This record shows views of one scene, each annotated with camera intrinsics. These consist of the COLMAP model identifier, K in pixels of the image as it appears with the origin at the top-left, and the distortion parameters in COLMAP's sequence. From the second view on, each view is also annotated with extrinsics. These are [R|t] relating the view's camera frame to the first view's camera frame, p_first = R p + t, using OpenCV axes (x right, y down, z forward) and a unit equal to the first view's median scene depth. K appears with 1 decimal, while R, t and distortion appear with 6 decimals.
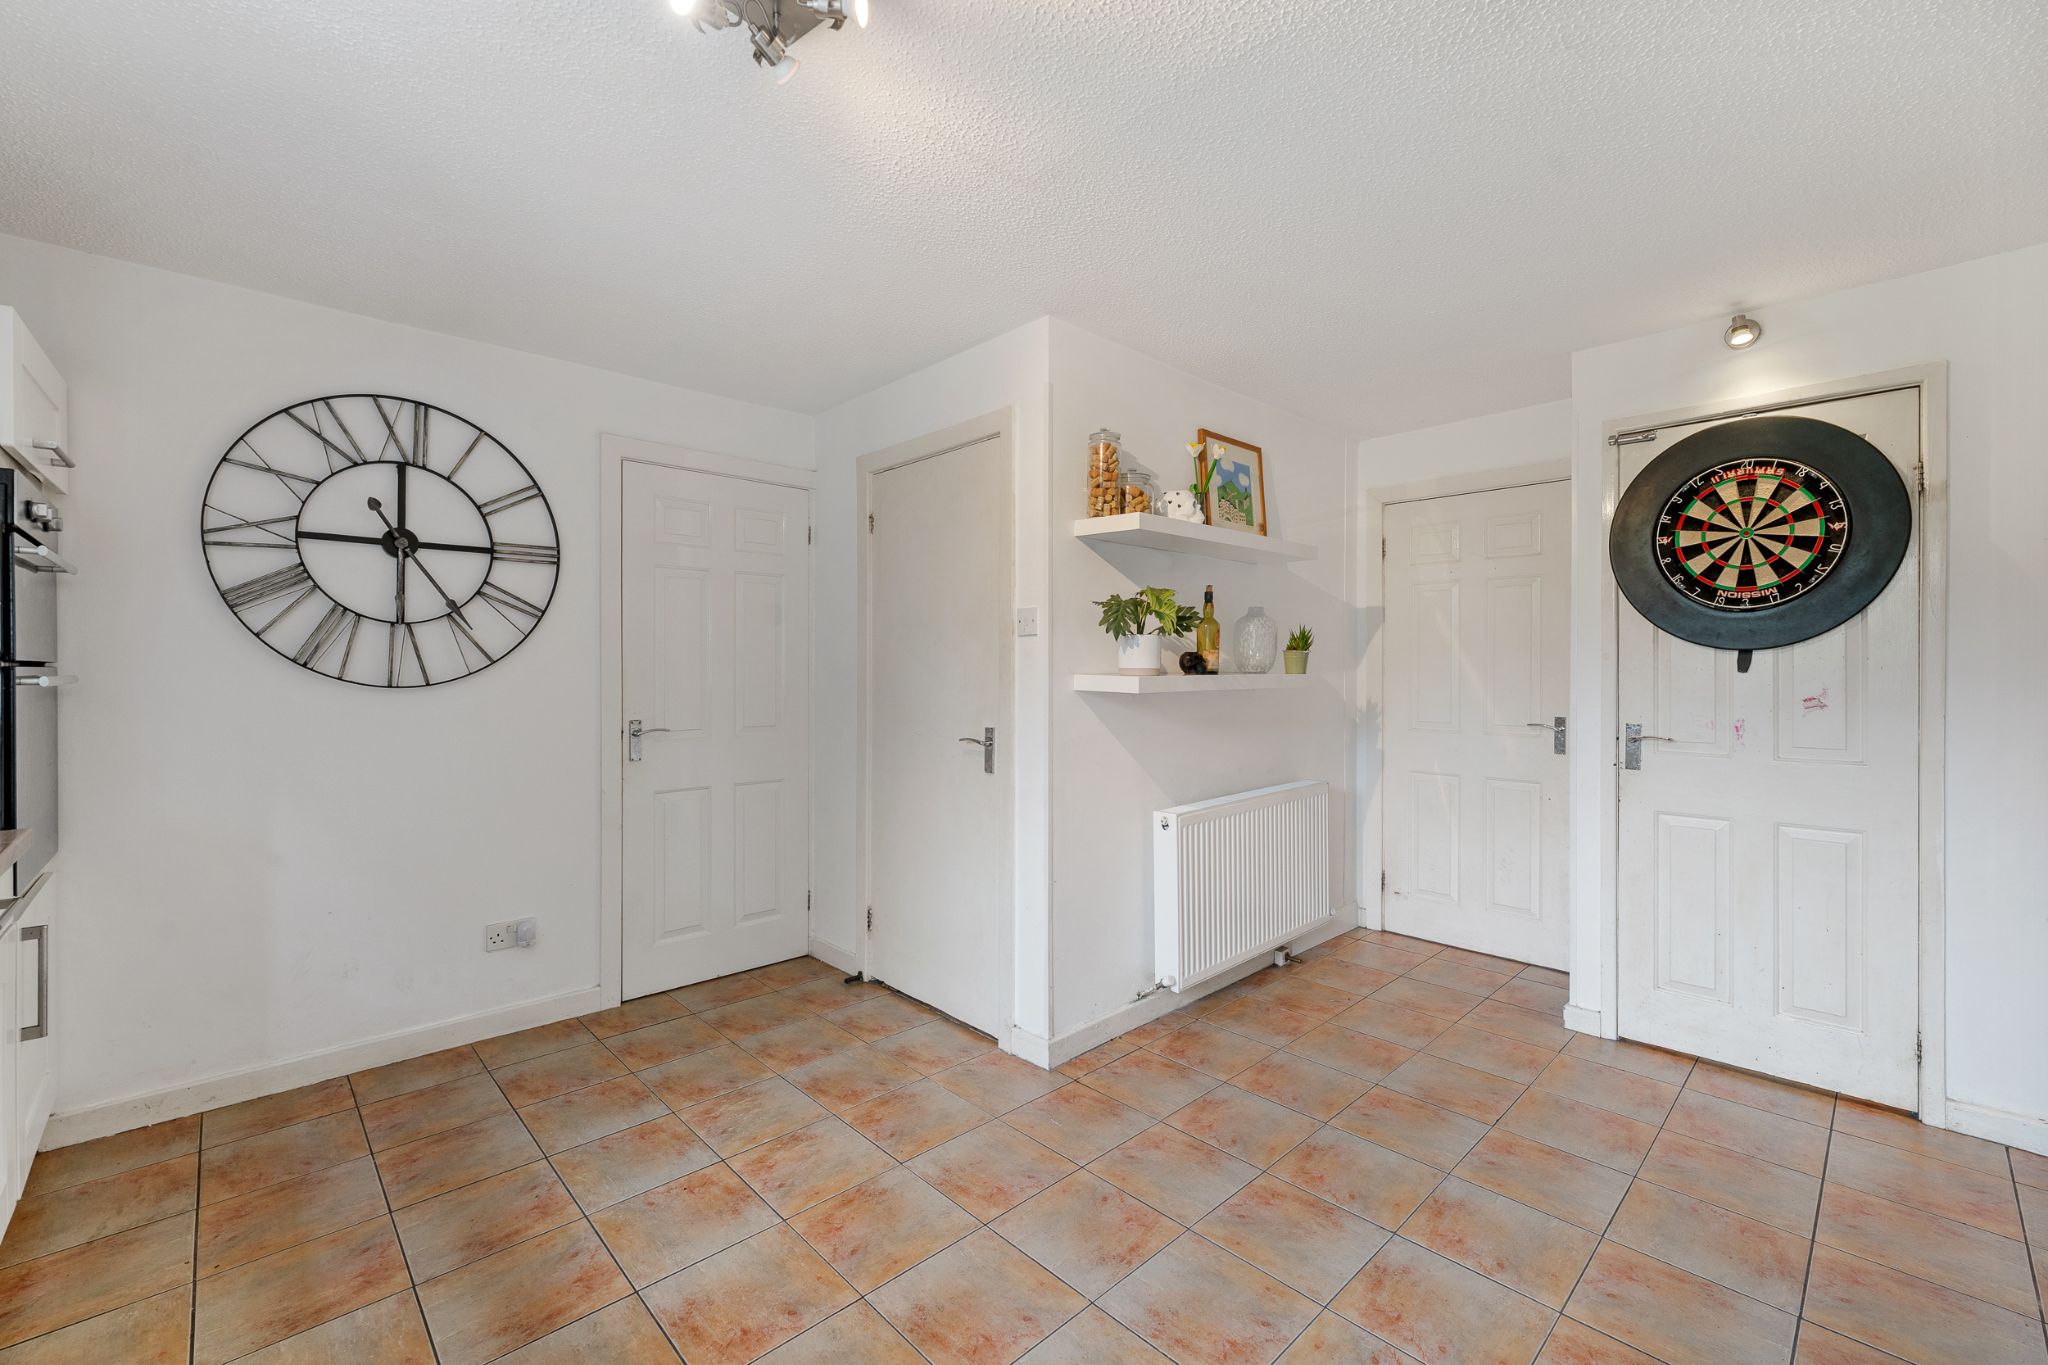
lens RADIAL K [[852.0, 0, 1021.7], [0, 852.0, 678.2], [0, 0, 1]] dist [-0.000344, -0.000258]
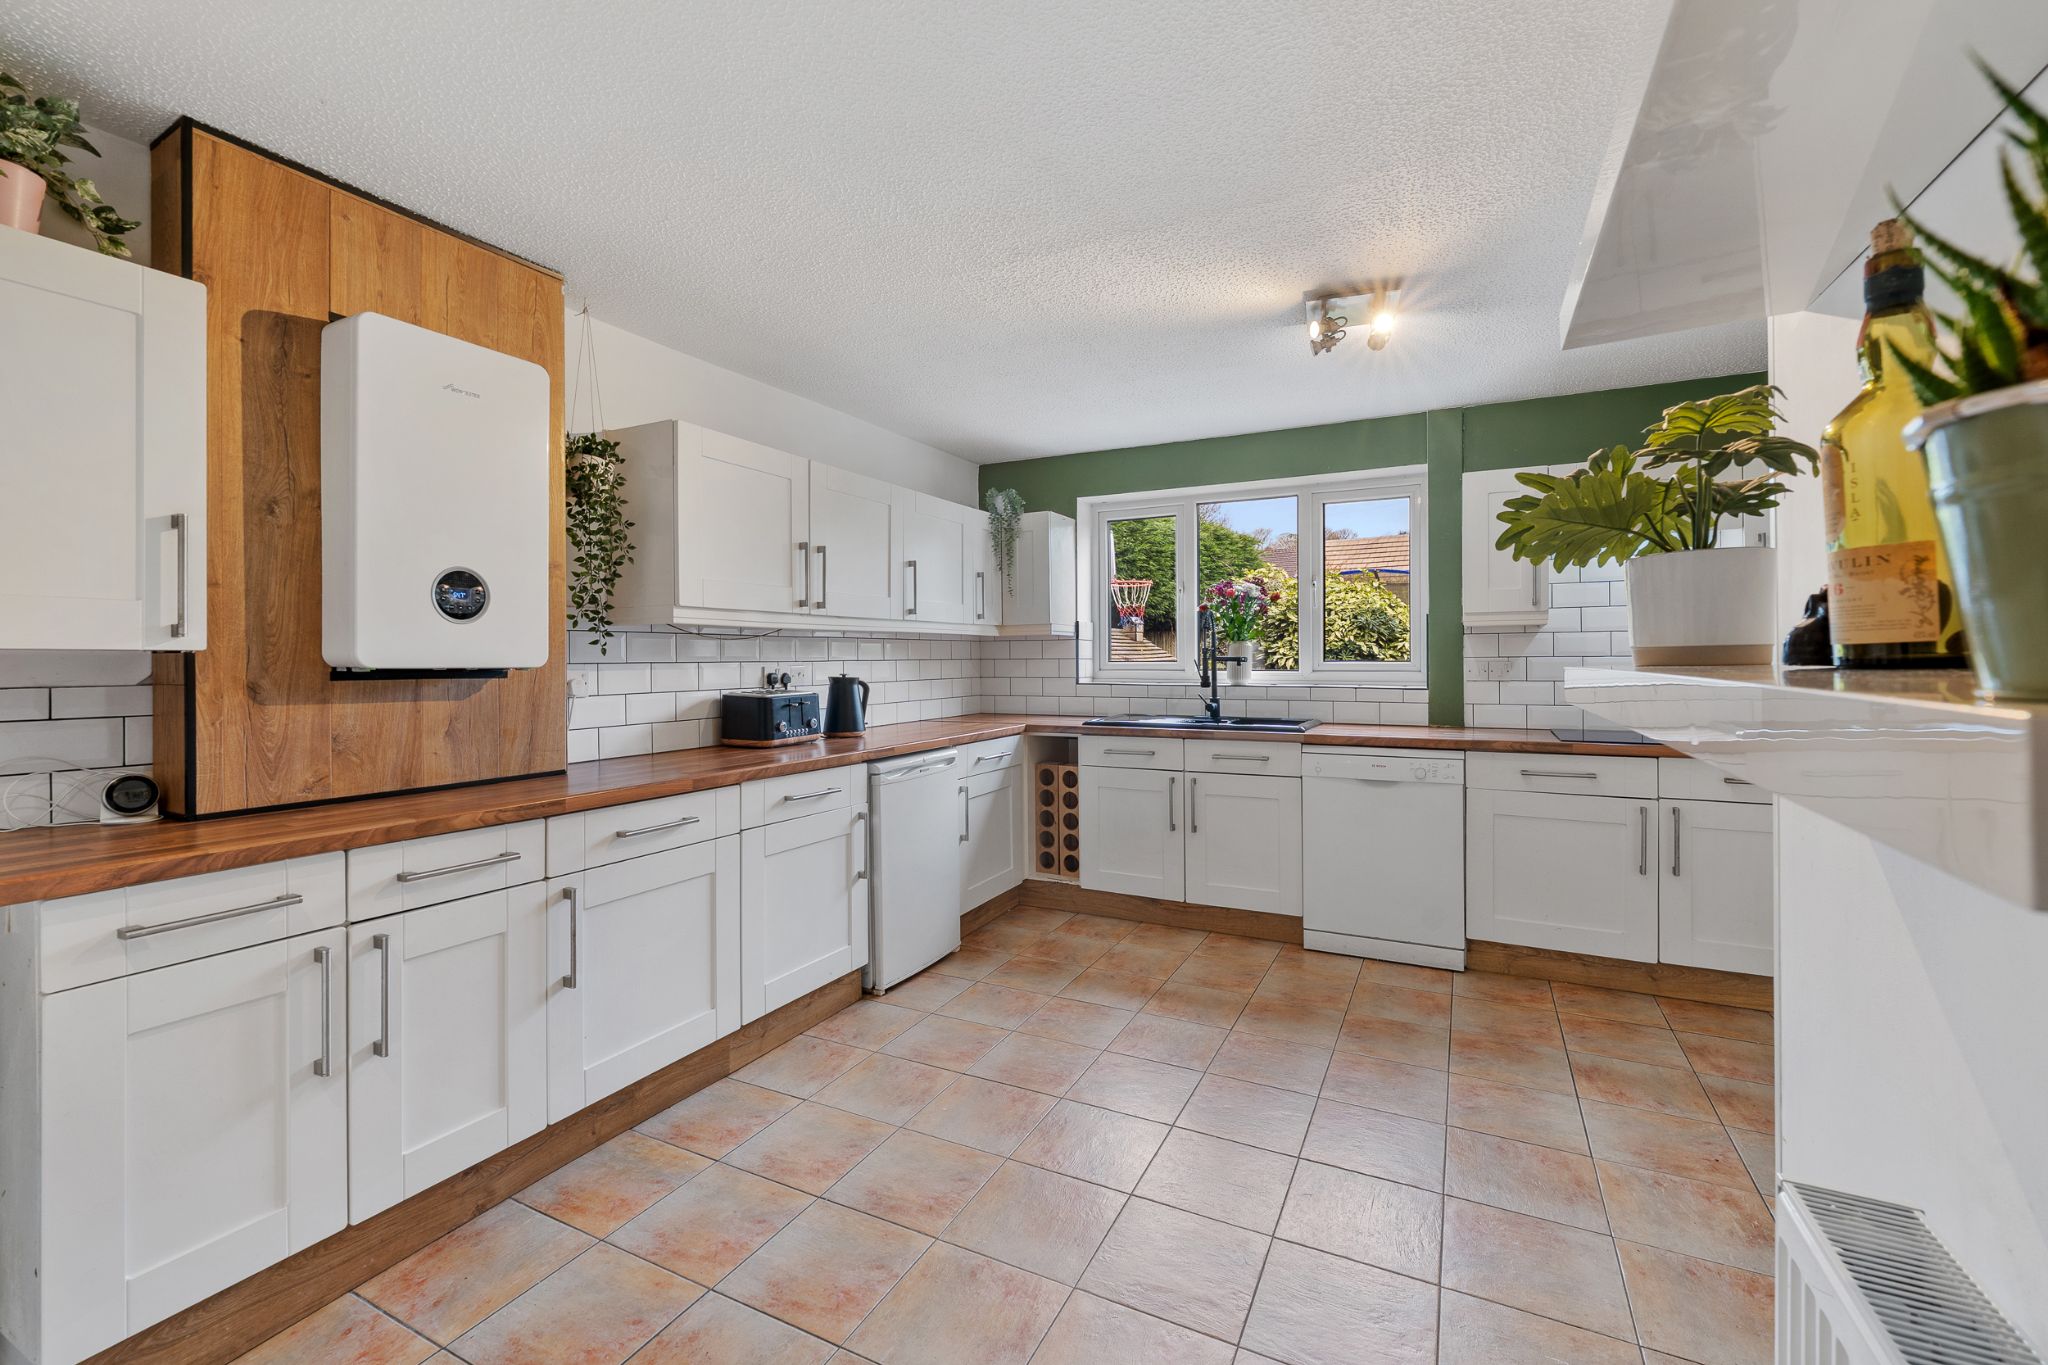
lens RADIAL K [[855.1, 0, 1011.6], [0, 855.1, 658.4], [0, 0, 1]] dist [-0.001350, -0.000237]
pose [[-0.948452, 0.006129, -0.316861, 0.578618], [0.002736, 0.999934, 0.011152, -0.012048], [0.316909, 0.009710, -0.948406, 1.349697]]
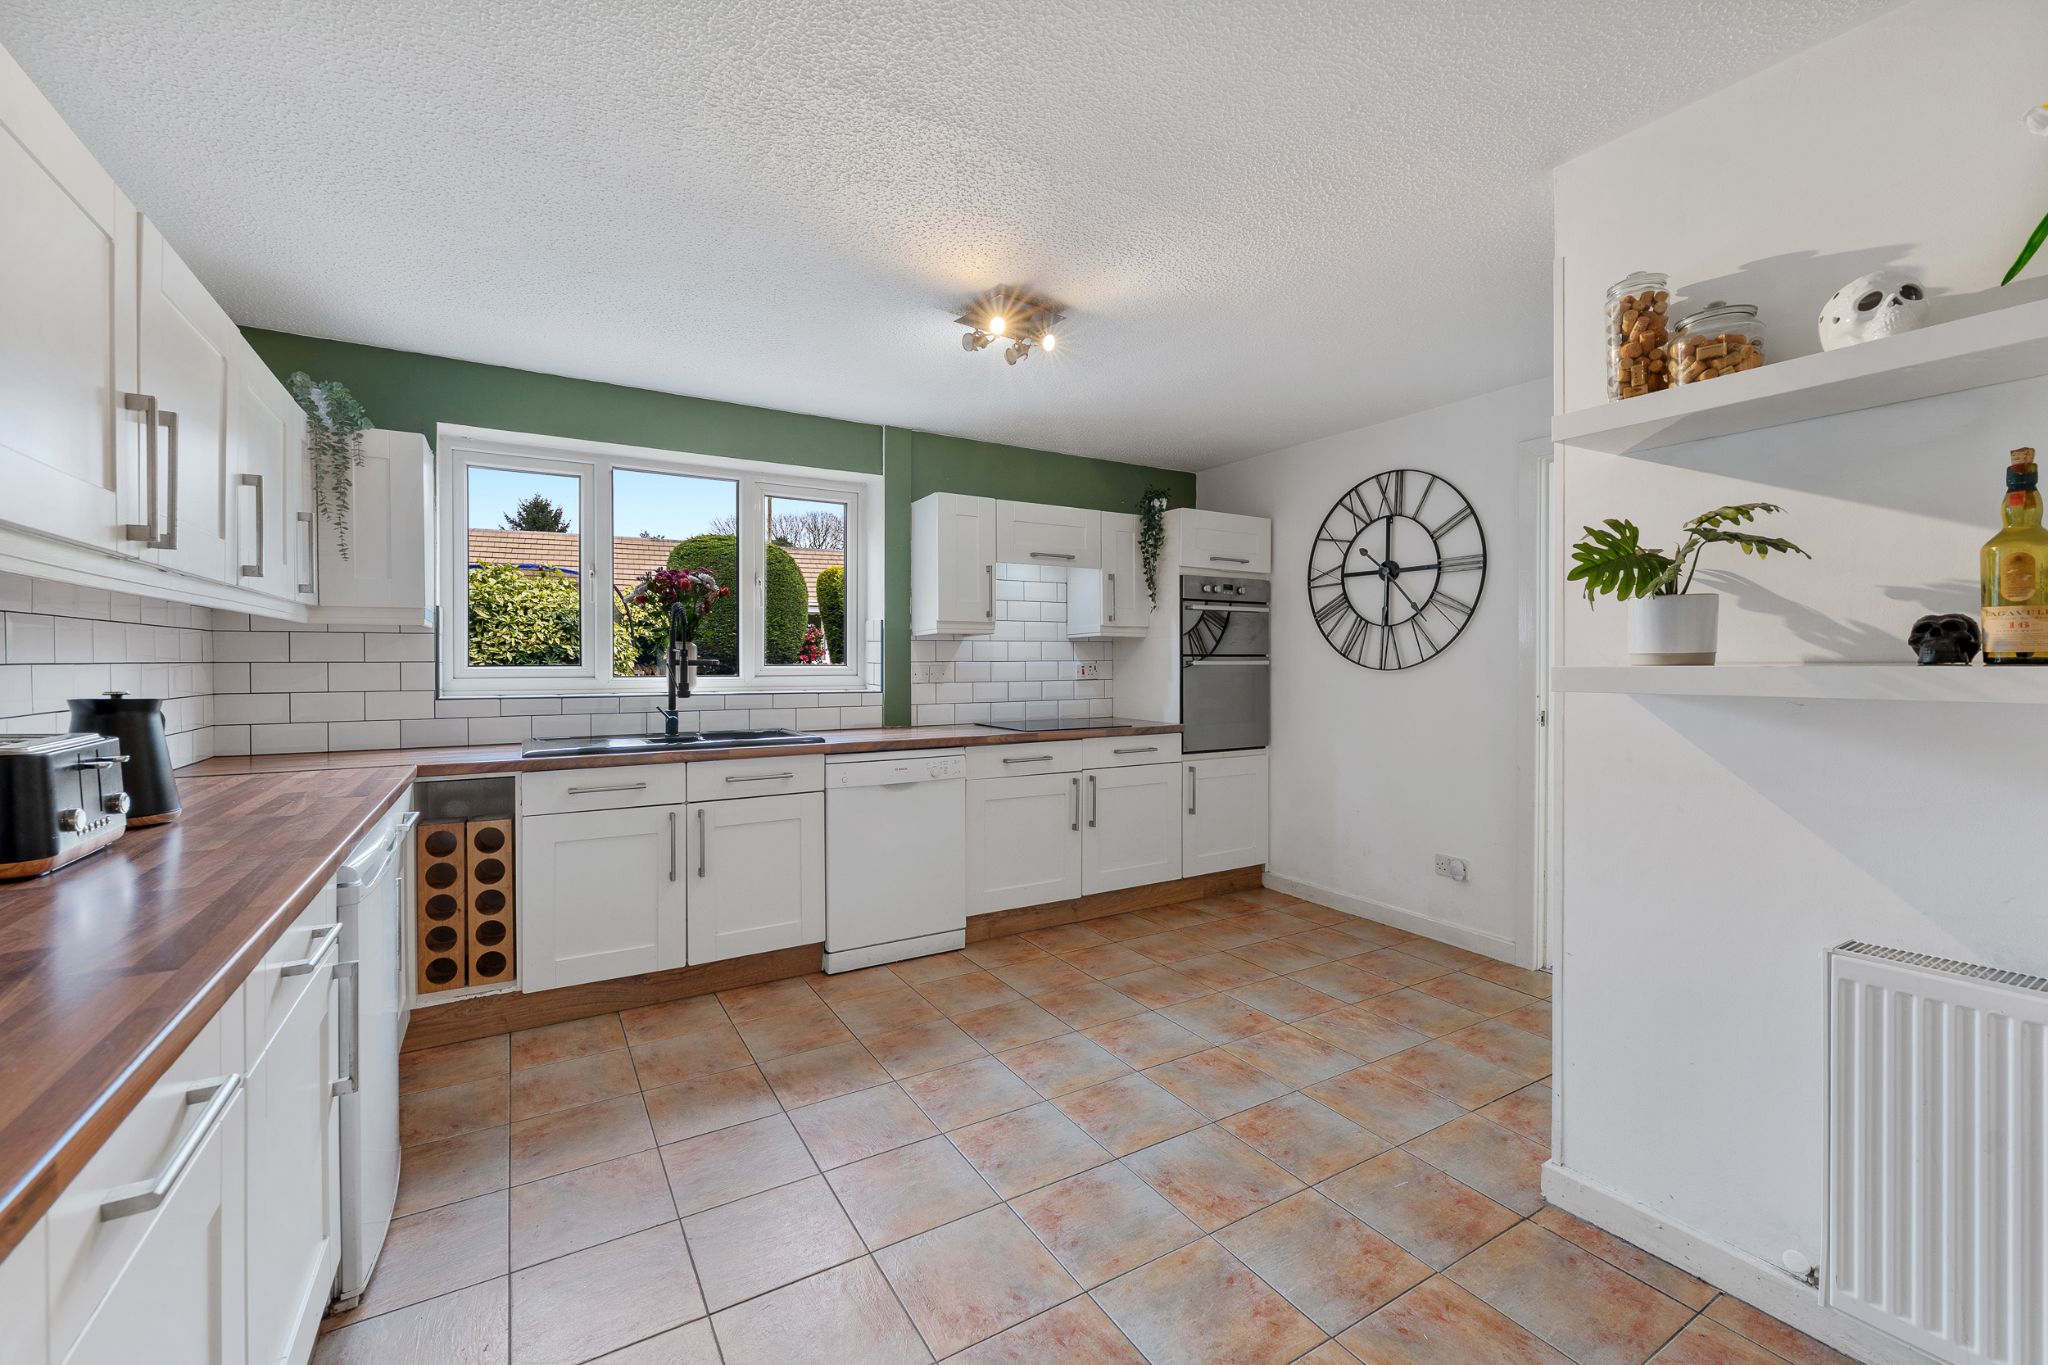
lens RADIAL K [[852.0, 0, 1021.7], [0, 852.0, 678.2], [0, 0, 1]] dist [-0.000344, -0.000258]
pose [[-0.223293, 0.021739, -0.974509, 0.873180], [-0.009053, 0.999662, 0.024374, -0.005322], [0.974709, 0.014265, -0.223020, 0.744947]]
